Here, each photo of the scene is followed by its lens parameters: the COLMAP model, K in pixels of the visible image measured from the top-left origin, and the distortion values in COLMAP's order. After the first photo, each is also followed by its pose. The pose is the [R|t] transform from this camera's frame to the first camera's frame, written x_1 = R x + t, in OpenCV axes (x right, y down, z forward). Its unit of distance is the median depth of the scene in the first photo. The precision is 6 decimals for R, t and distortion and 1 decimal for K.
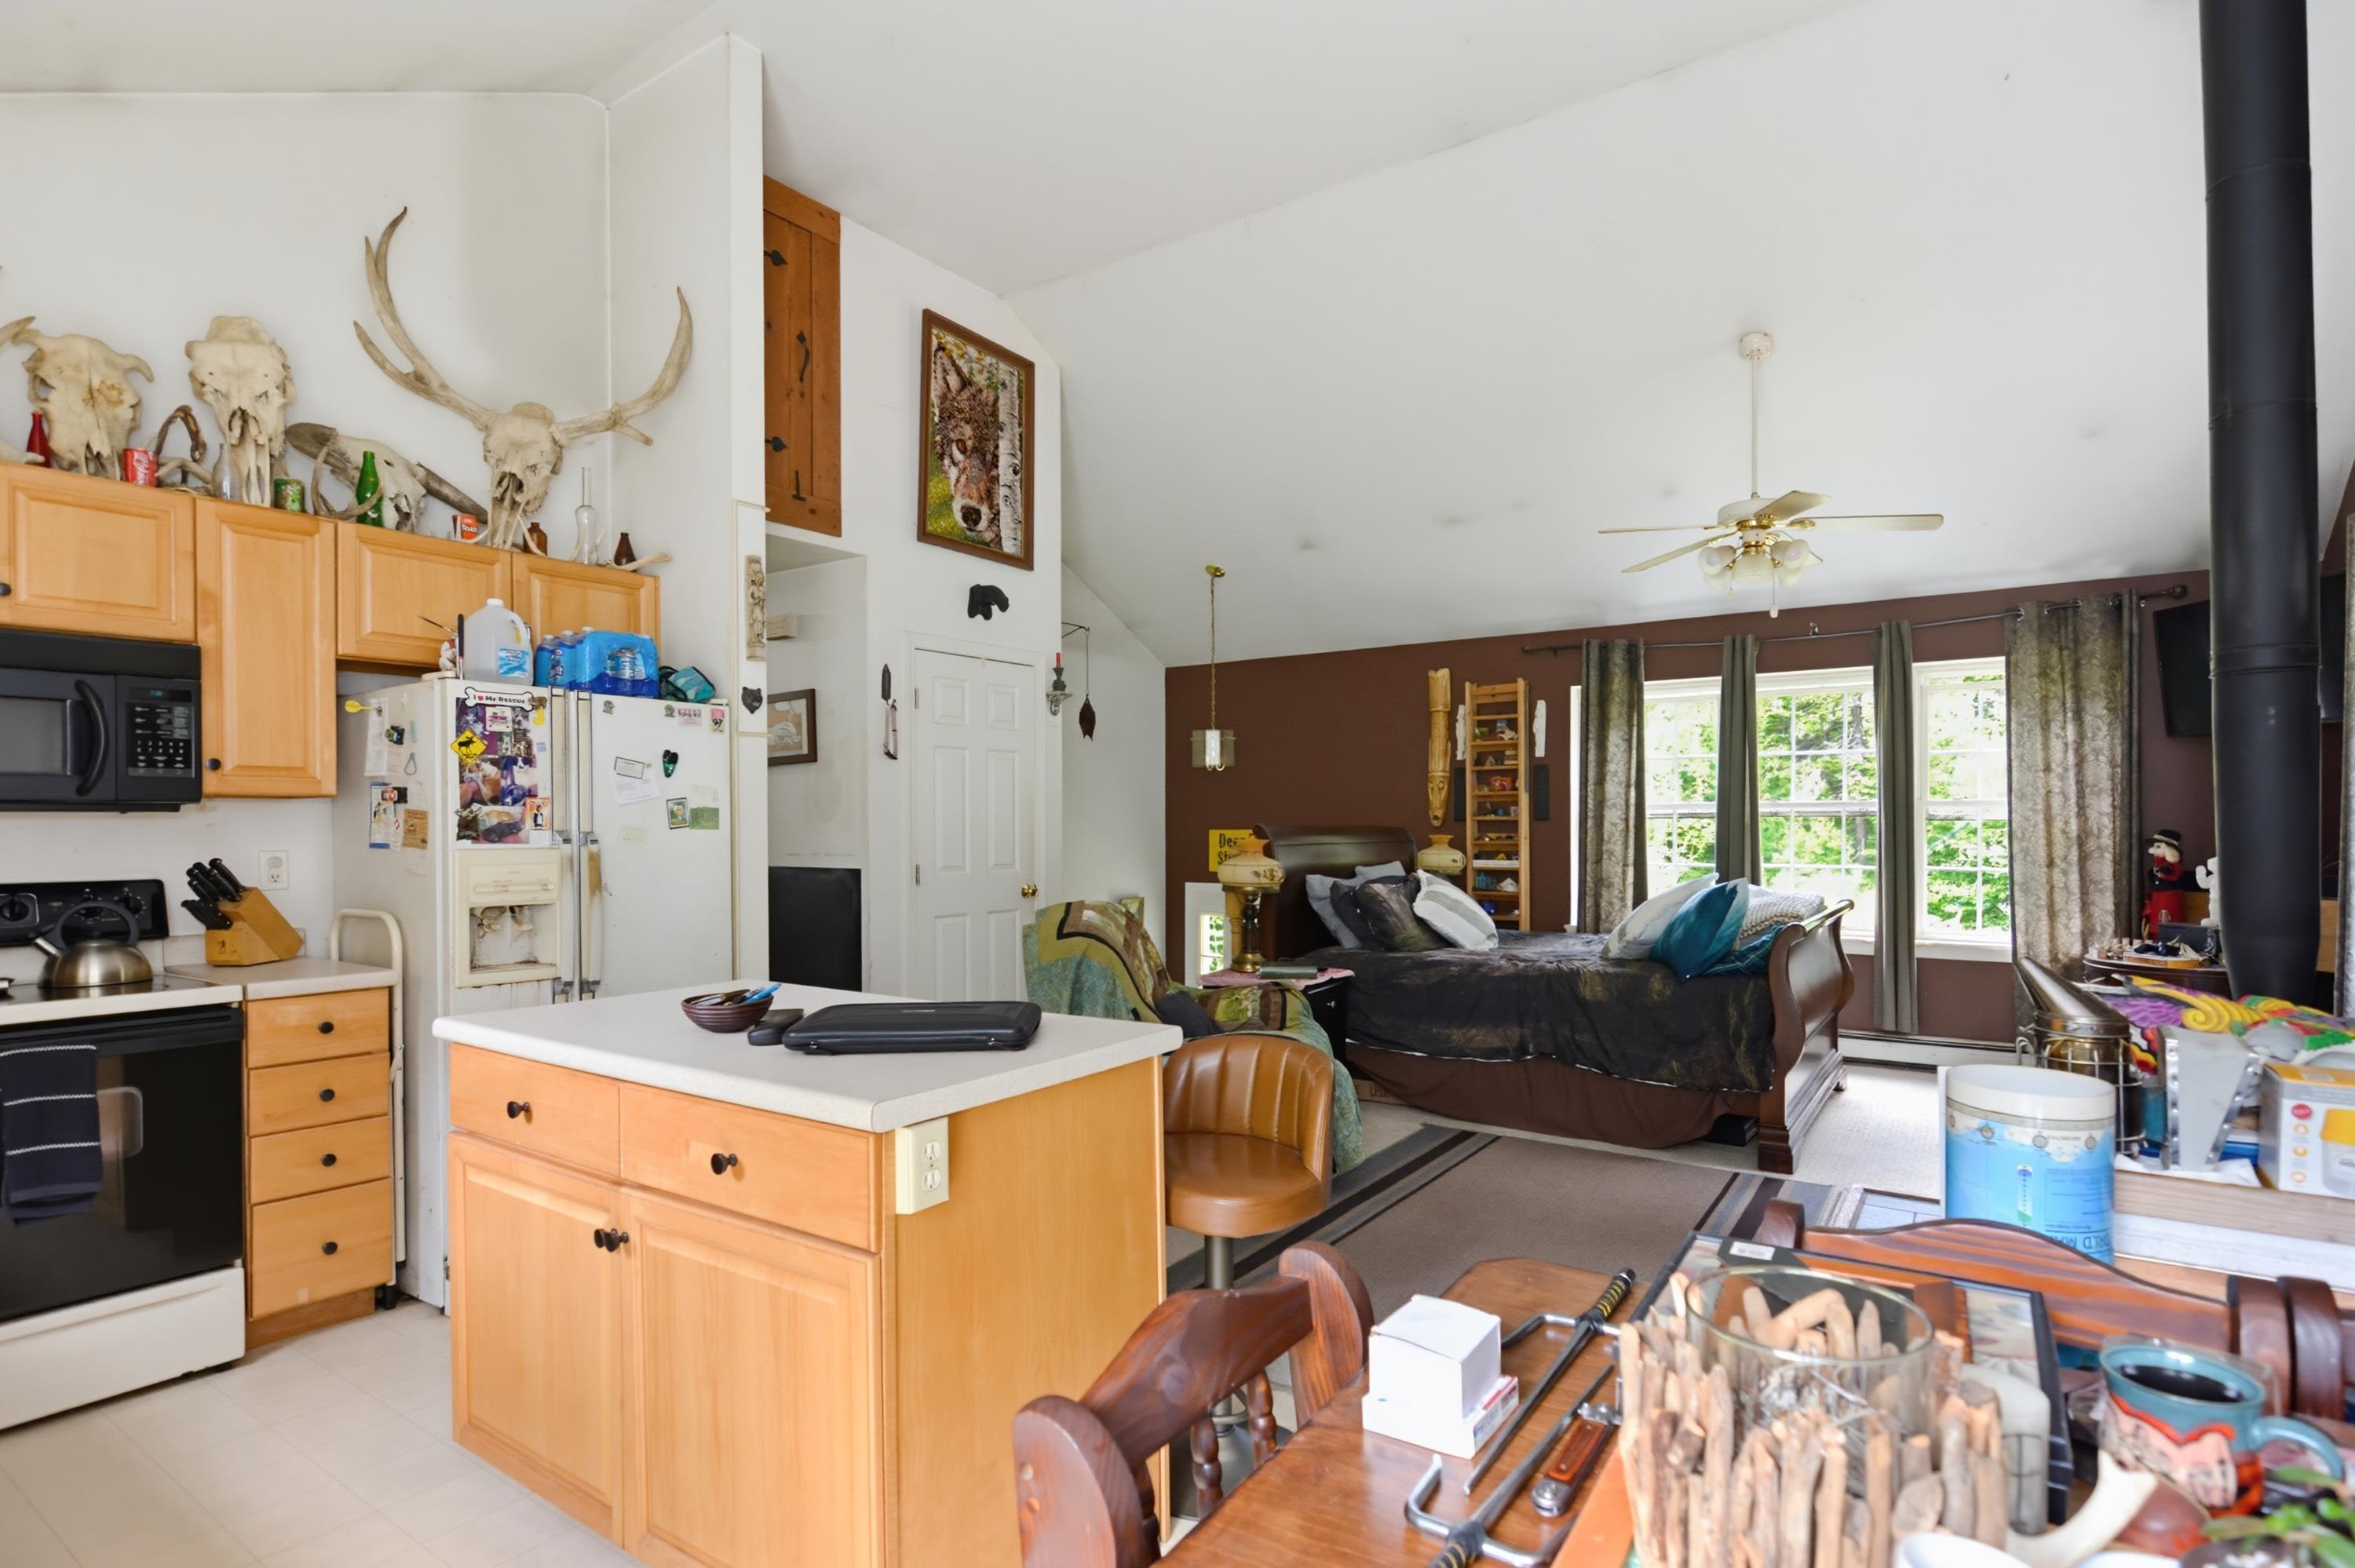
lens RADIAL K [[1148.9, 0, 1209.2], [0, 1148.9, 829.3], [0, 0, 1]] dist [0.005708, -0.008223]
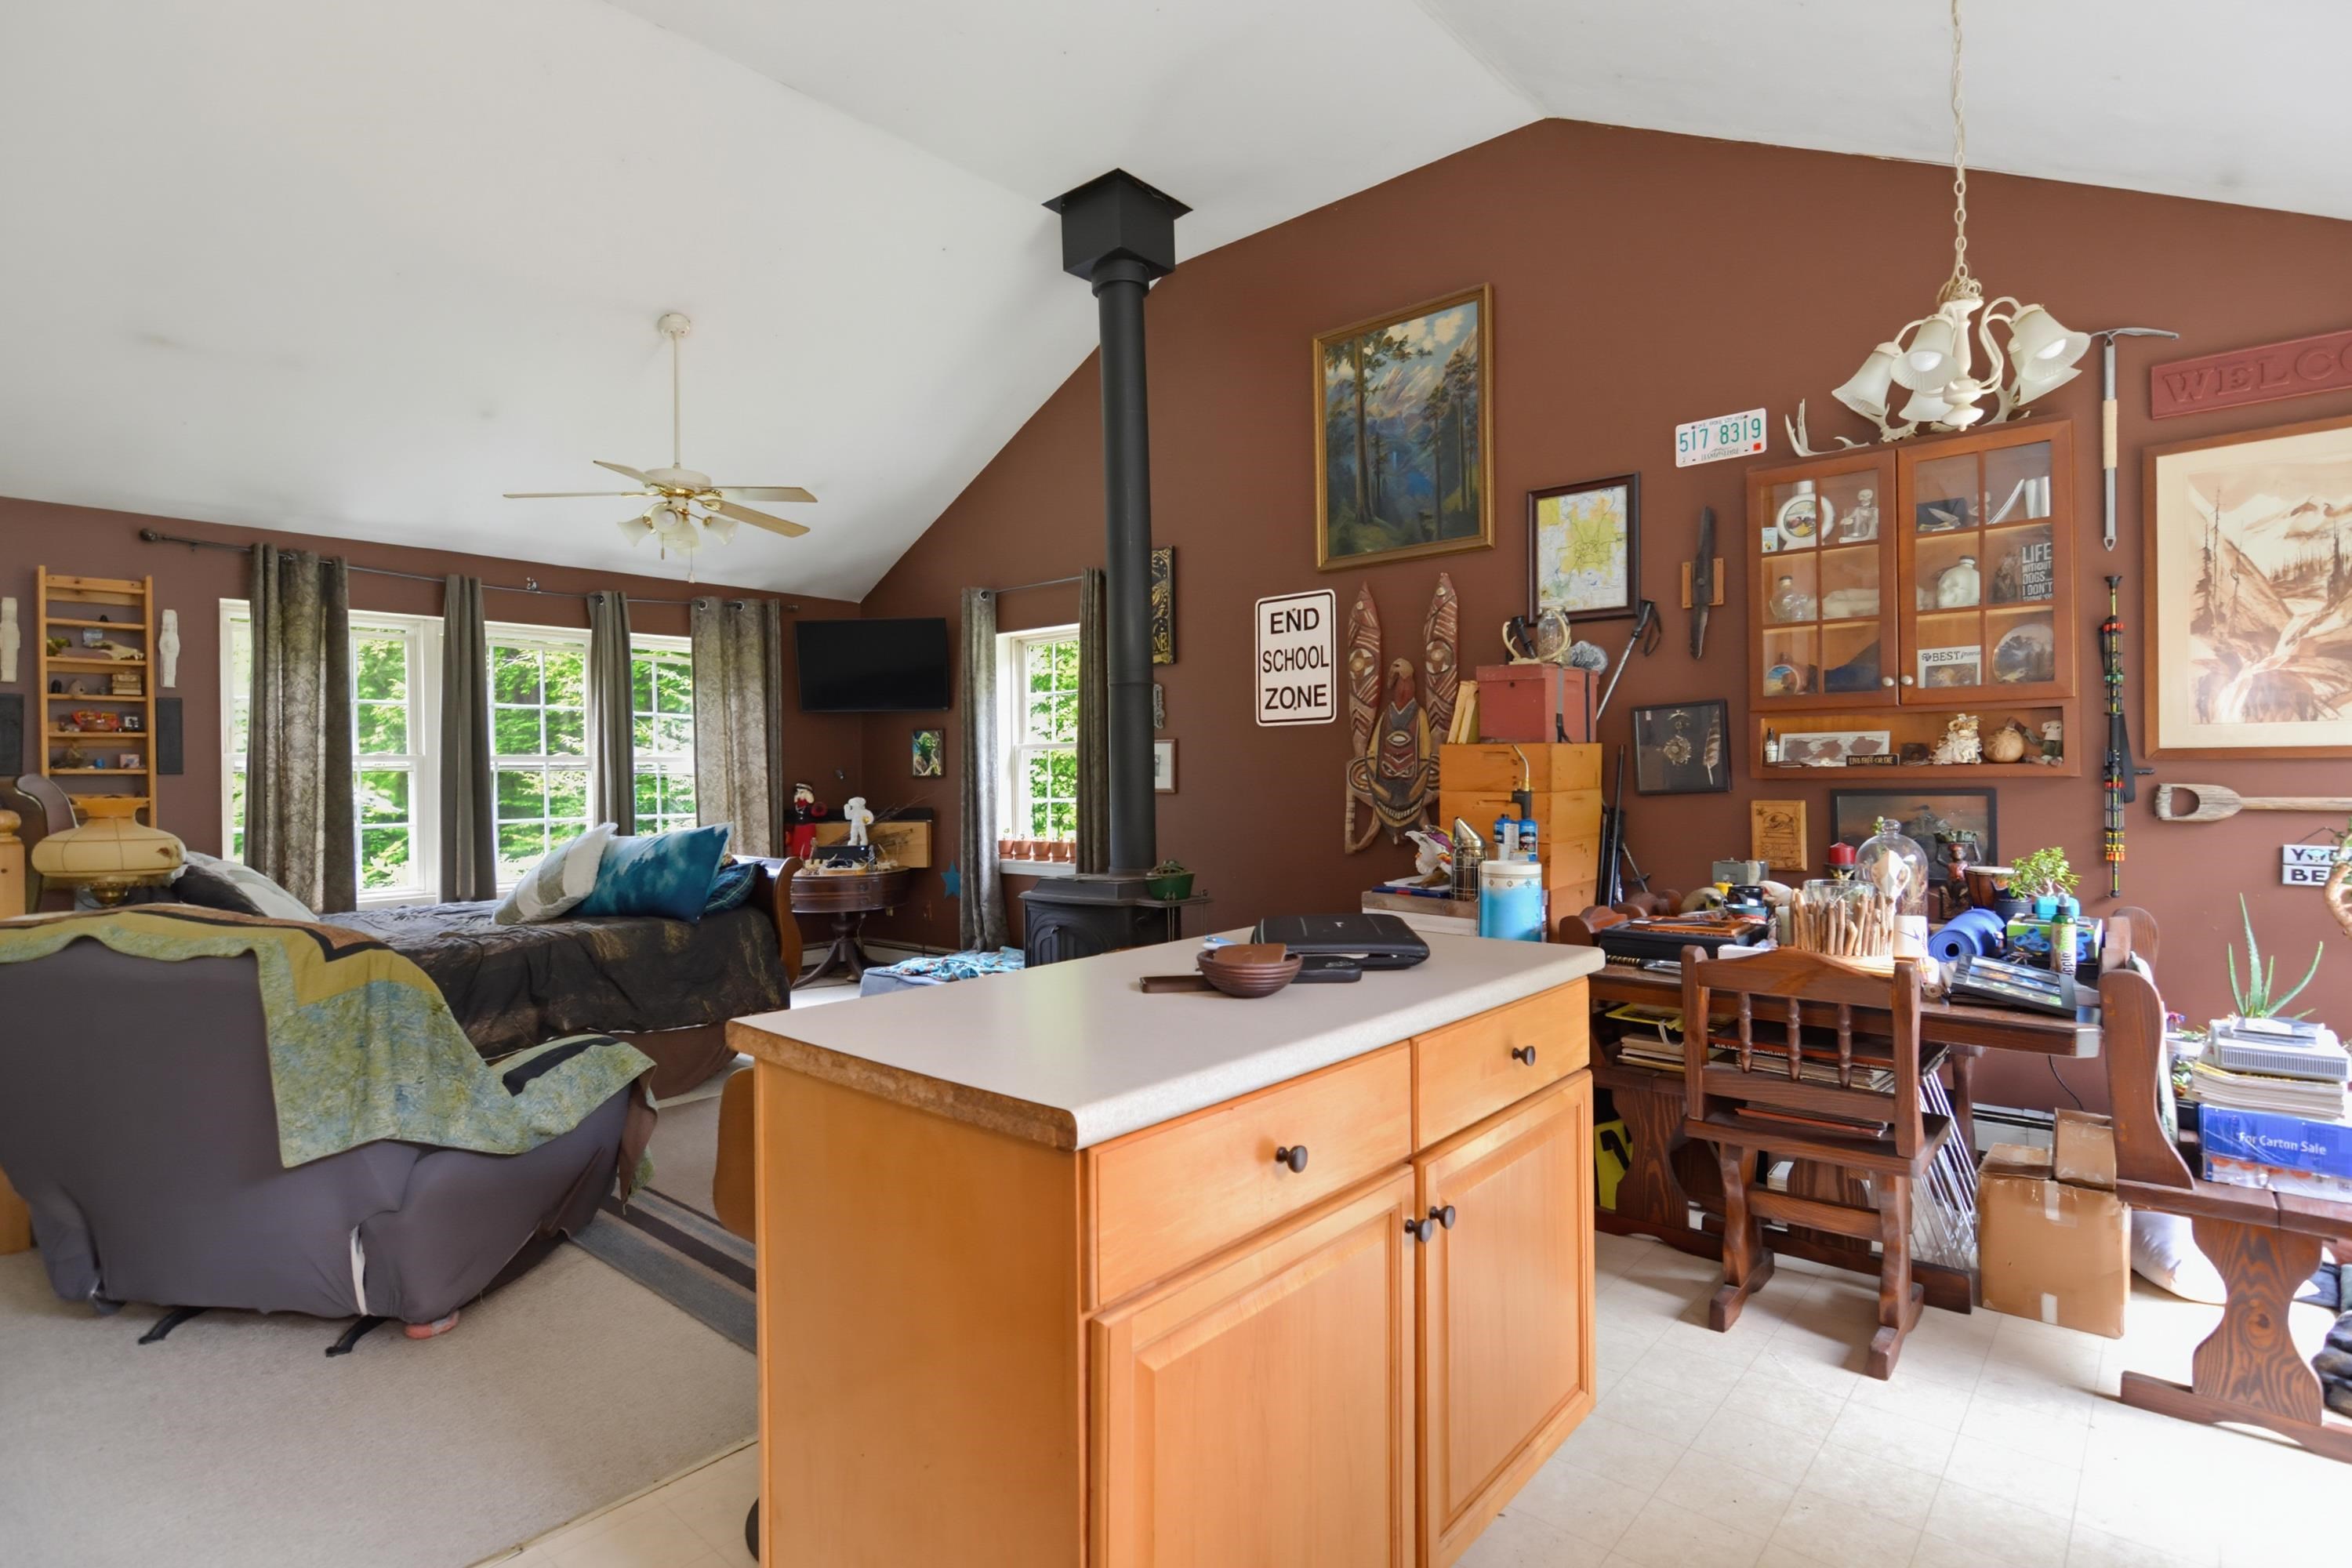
lens RADIAL K [[1136.4, 0, 1206.0], [0, 1136.4, 781.4], [0, 0, 1]] dist [0.001321, -0.010082]
pose [[0.114753, -0.002952, 0.993390, -0.746332], [0.015244, 0.999883, 0.001210, 0.012531], [-0.993277, 0.015004, 0.114784, 0.571971]]
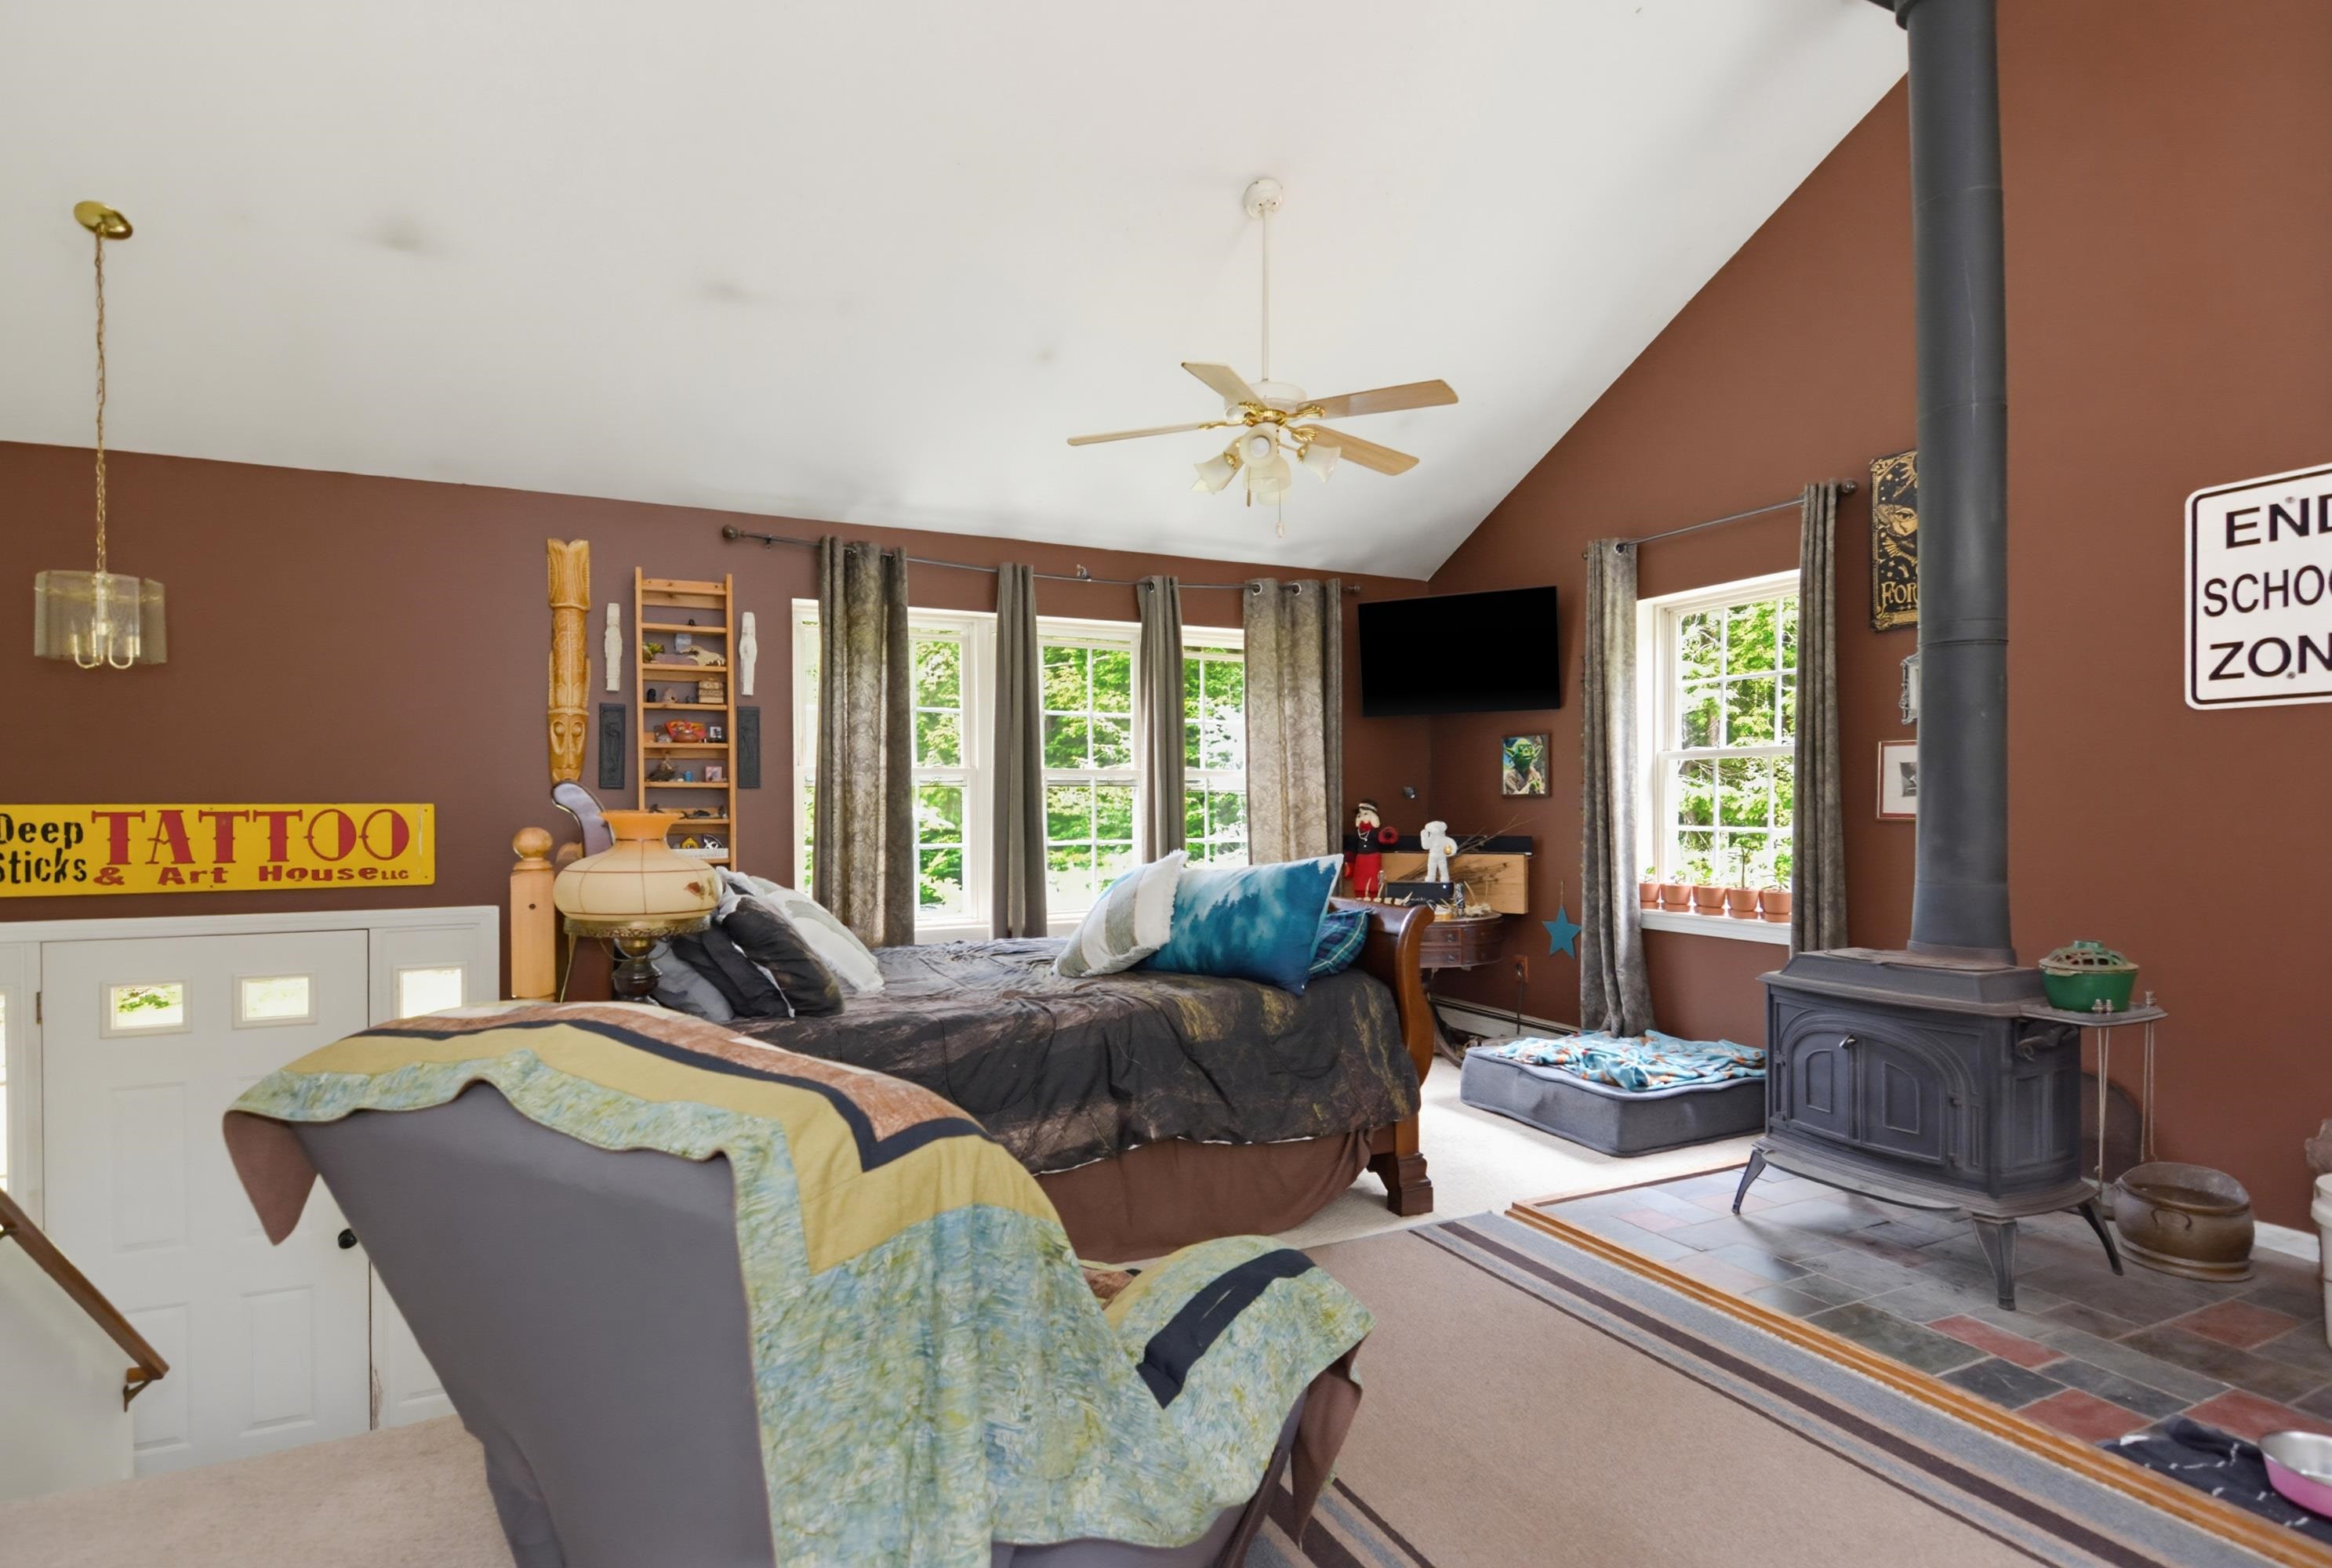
lens RADIAL K [[1149.9, 0, 1176.9], [0, 1149.9, 824.4], [0, 0, 1]] dist [-0.000811, -0.007115]
pose [[0.508205, -0.015566, 0.861095, -0.370929], [0.006979, 0.999878, 0.013956, 0.012913], [-0.861208, -0.001083, 0.508252, 0.929405]]
